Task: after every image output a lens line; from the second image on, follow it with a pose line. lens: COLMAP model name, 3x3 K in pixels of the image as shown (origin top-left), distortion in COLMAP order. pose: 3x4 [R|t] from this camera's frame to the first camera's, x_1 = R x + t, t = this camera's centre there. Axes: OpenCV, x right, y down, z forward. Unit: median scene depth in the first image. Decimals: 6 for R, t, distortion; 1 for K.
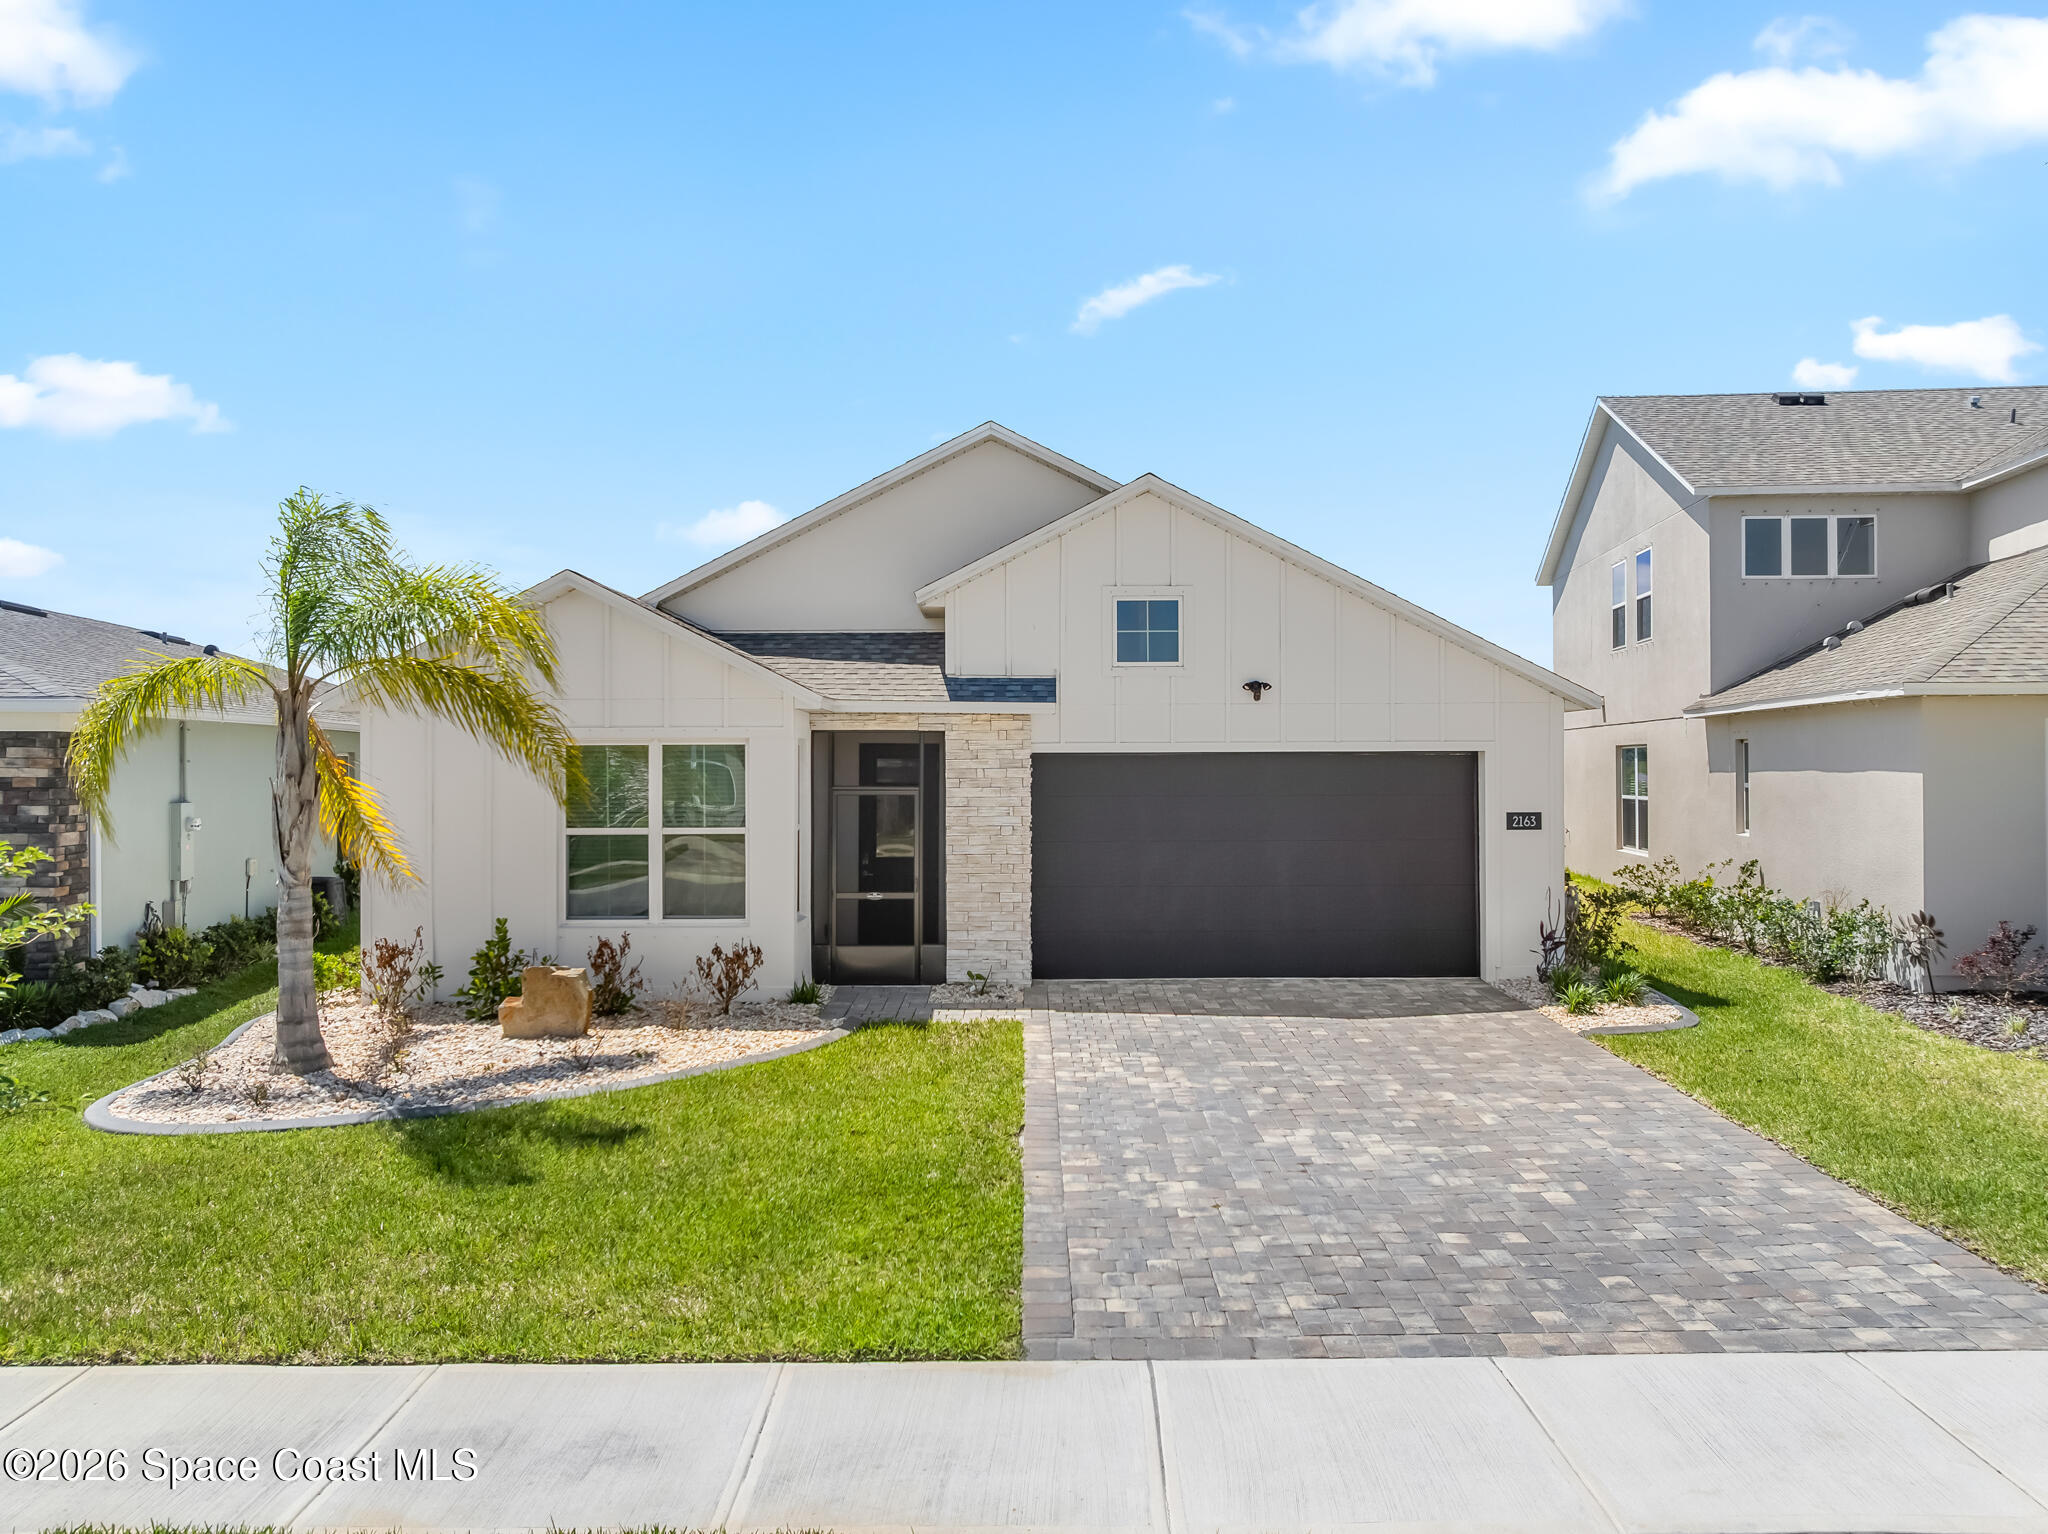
lens RADIAL K [[1445.5, 0, 1024.0], [0, 1445.5, 767.0], [0, 0, 1]] dist [-0.036934, -0.006211]
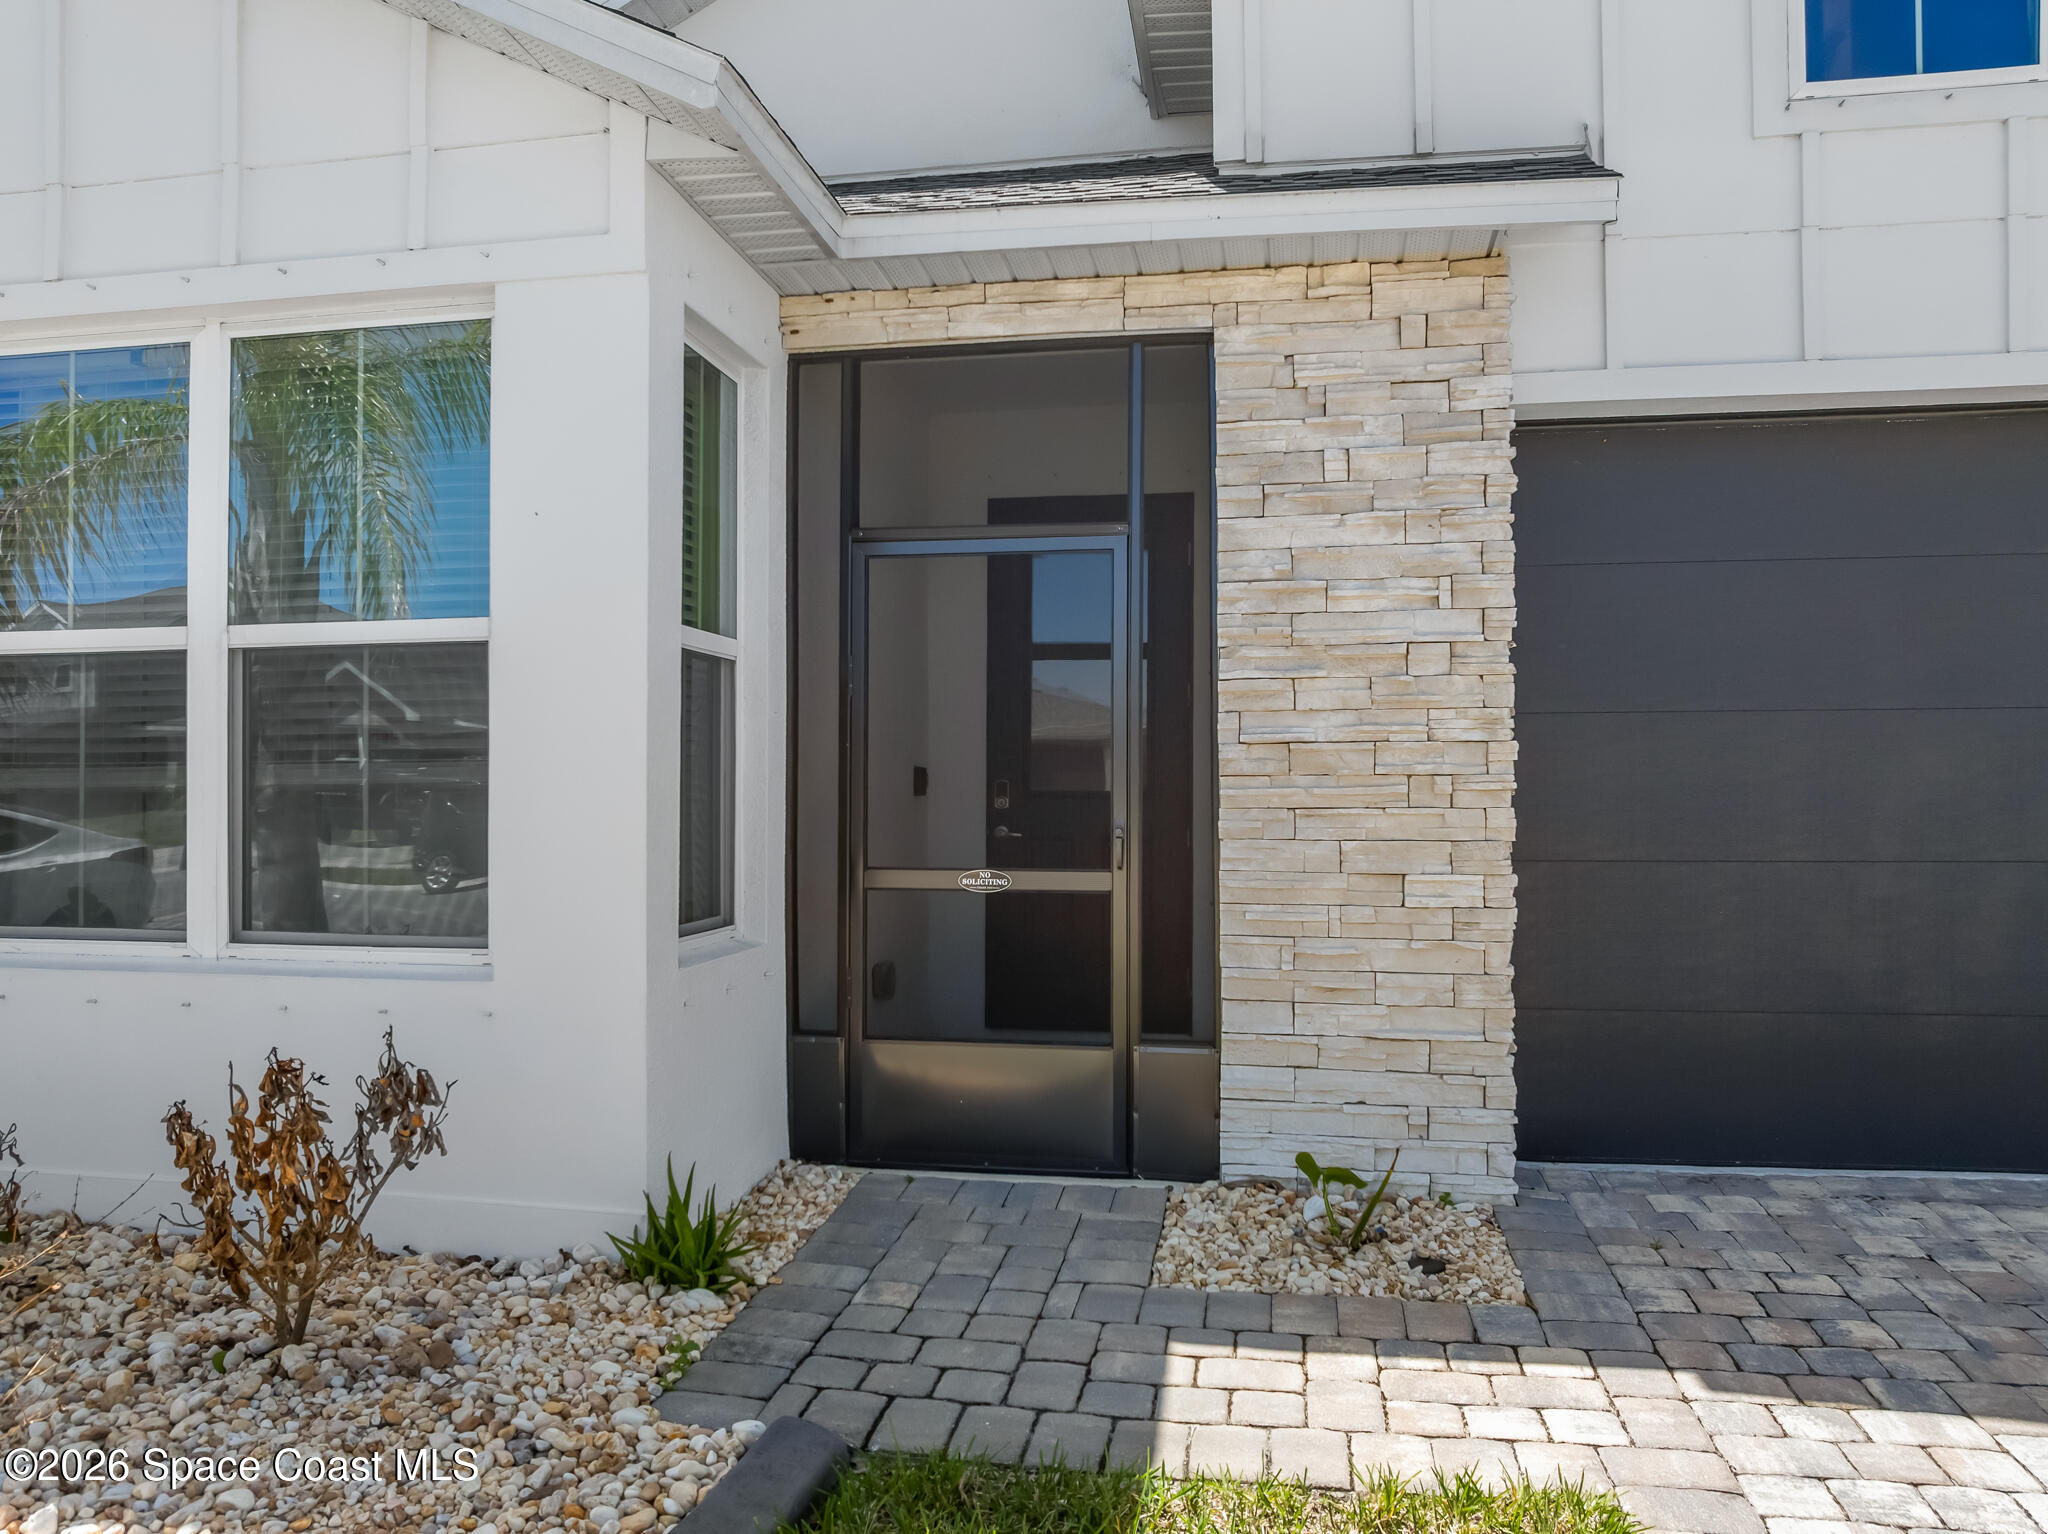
lens RADIAL K [[1463.0, 0, 1024.0], [0, 1463.0, 767.0], [0, 0, 1]] dist [-0.038761, -0.001864]
pose [[0.984905, -0.000908, -0.173095, -0.042089], [-0.000975, 0.999941, -0.010795, 0.070084], [0.173095, 0.010800, 0.984846, 0.711817]]
